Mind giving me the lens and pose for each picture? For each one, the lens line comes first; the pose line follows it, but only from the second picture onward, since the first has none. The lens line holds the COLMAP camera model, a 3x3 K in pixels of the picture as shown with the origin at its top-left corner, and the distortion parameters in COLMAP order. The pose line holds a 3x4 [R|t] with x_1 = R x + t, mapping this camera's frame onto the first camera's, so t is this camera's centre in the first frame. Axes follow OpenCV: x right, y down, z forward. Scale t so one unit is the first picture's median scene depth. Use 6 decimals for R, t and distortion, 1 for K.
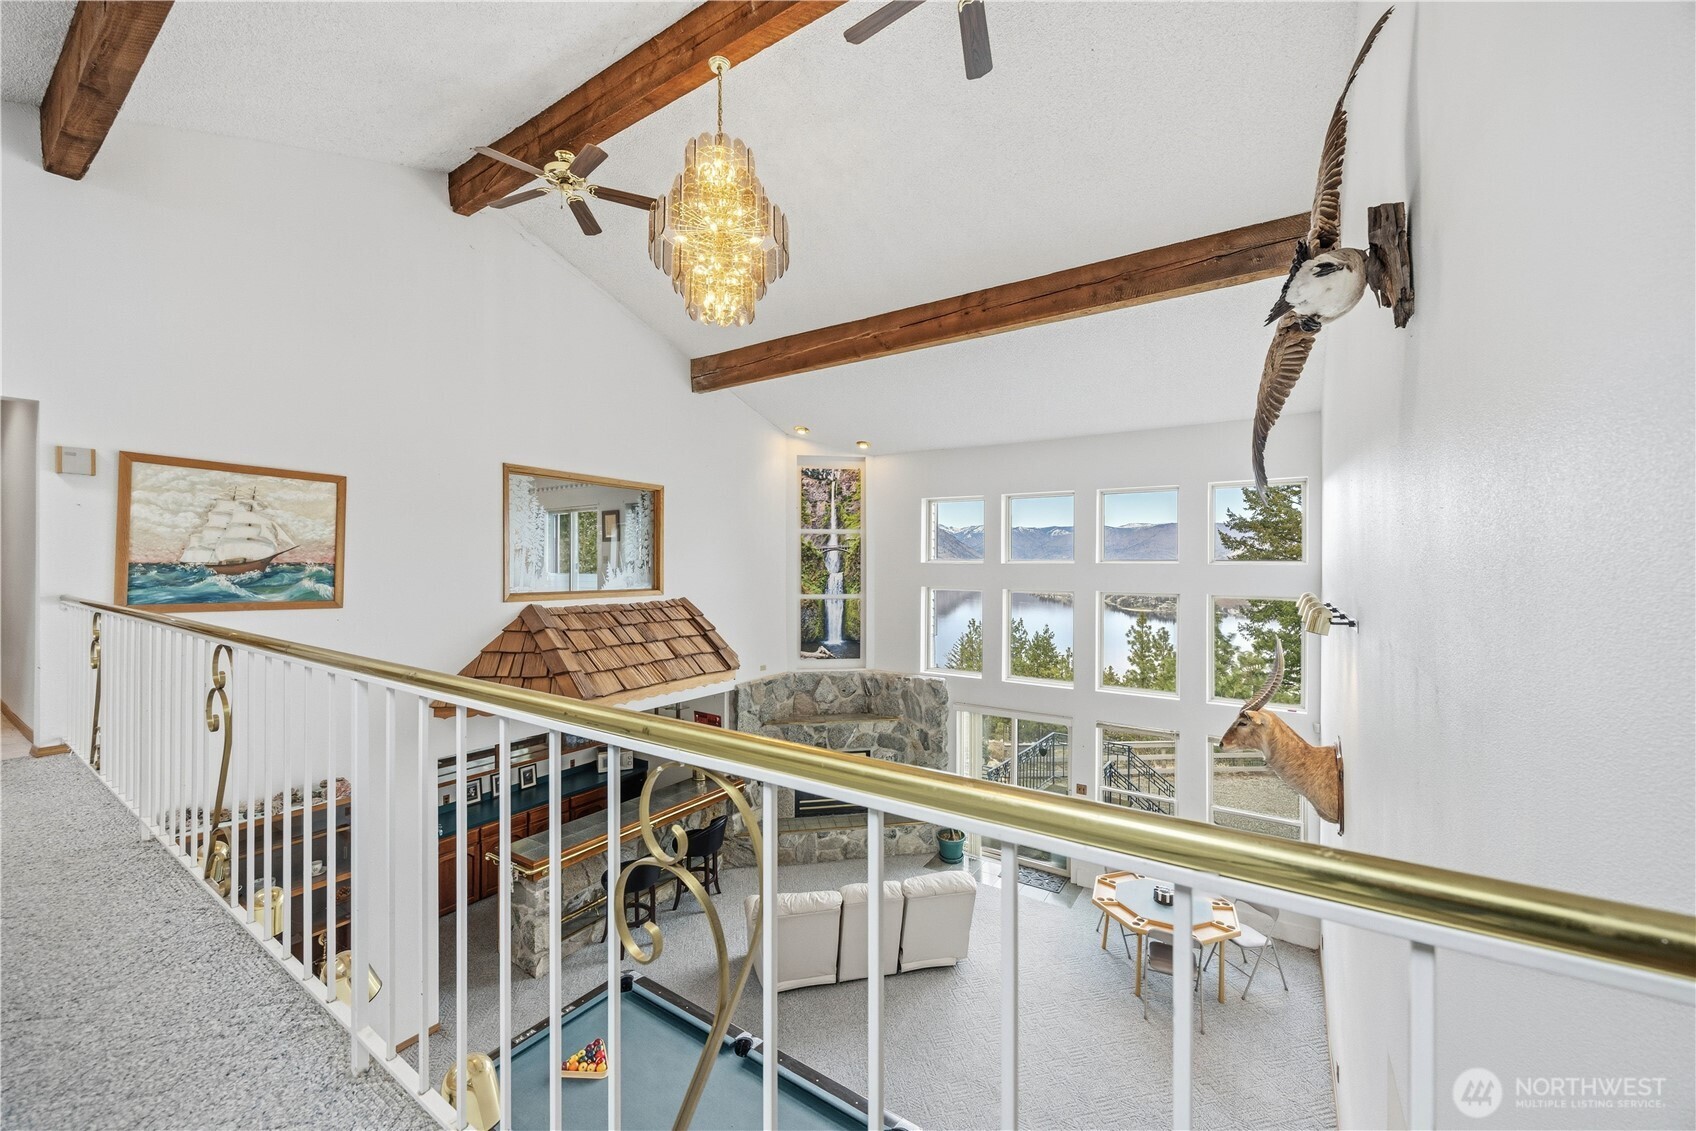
lens RADIAL K [[644.9, 0, 840.6], [0, 644.9, 568.3], [0, 0, 1]] dist [-0.002301, -0.001046]
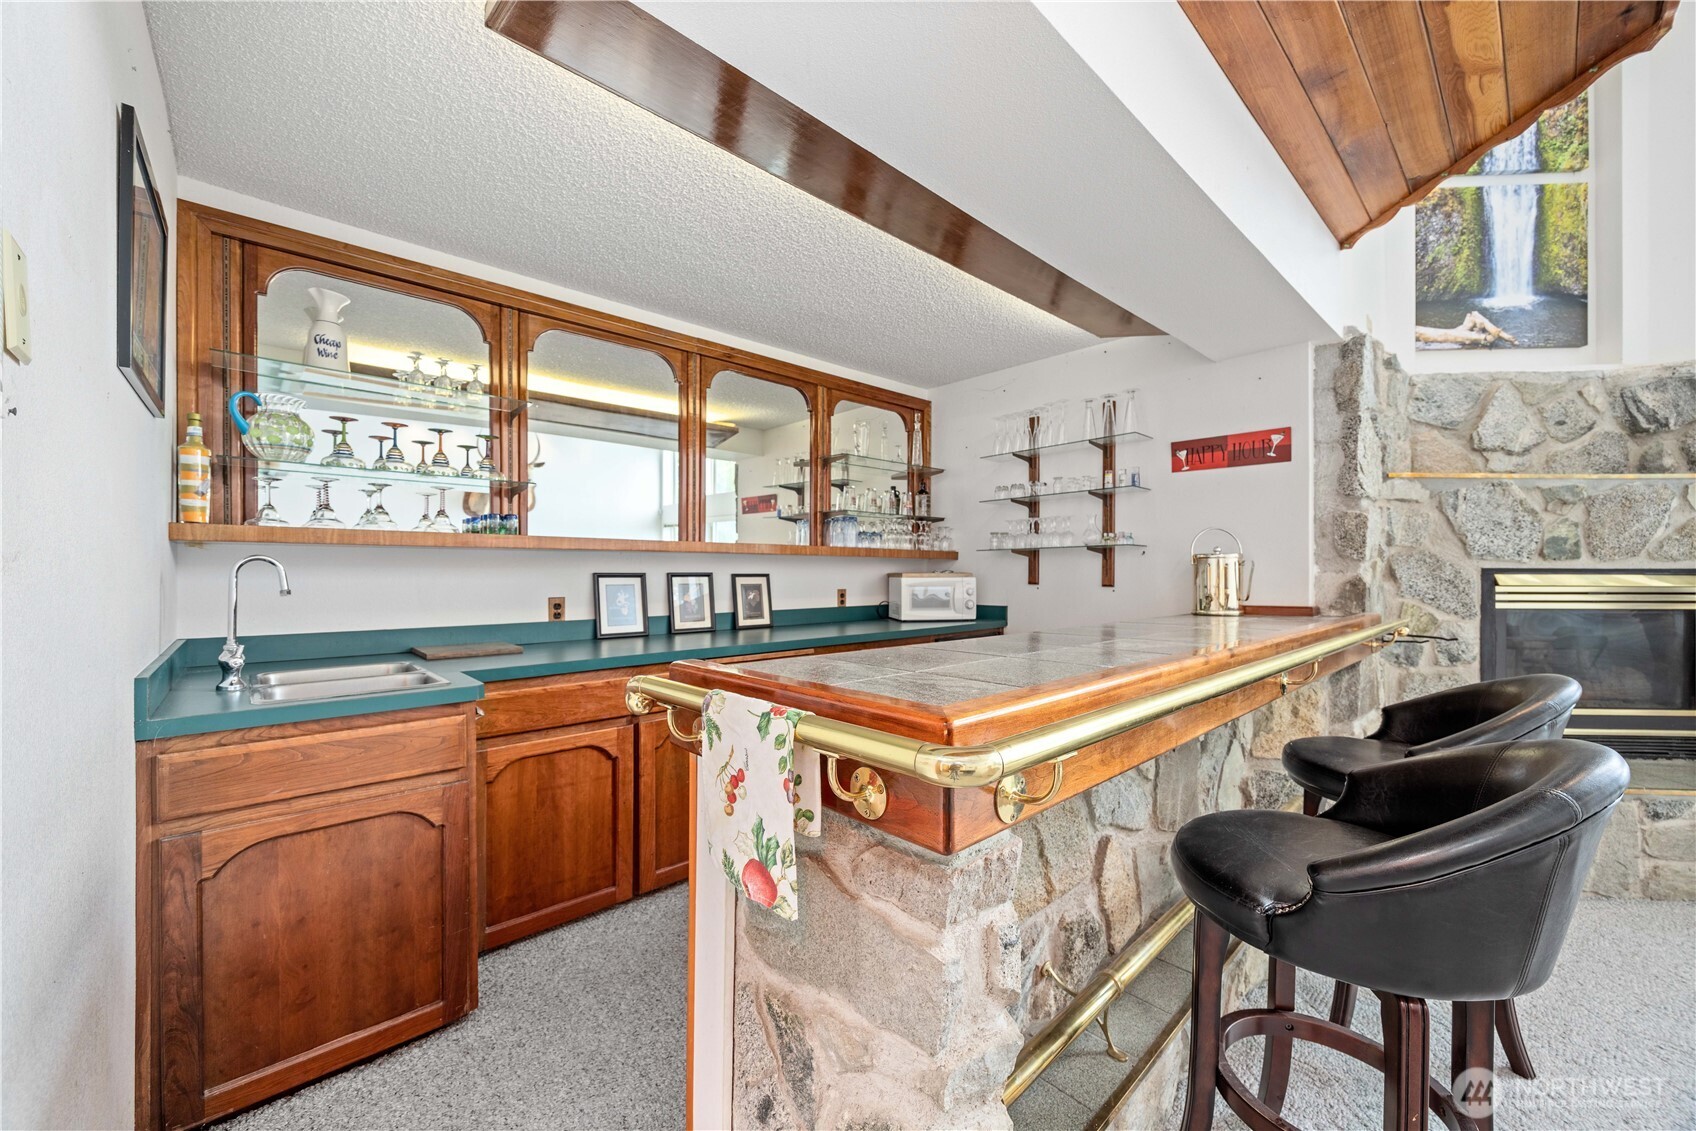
lens RADIAL K [[644.9, 0, 837.5], [0, 644.9, 570.7], [0, 0, 1]] dist [-0.002301, -0.001046]
pose [[0.967244, -0.003478, -0.253825, -0.309303], [0.002530, 0.999989, -0.004061, 0.286634], [0.253836, 0.003286, 0.967242, 0.579260]]
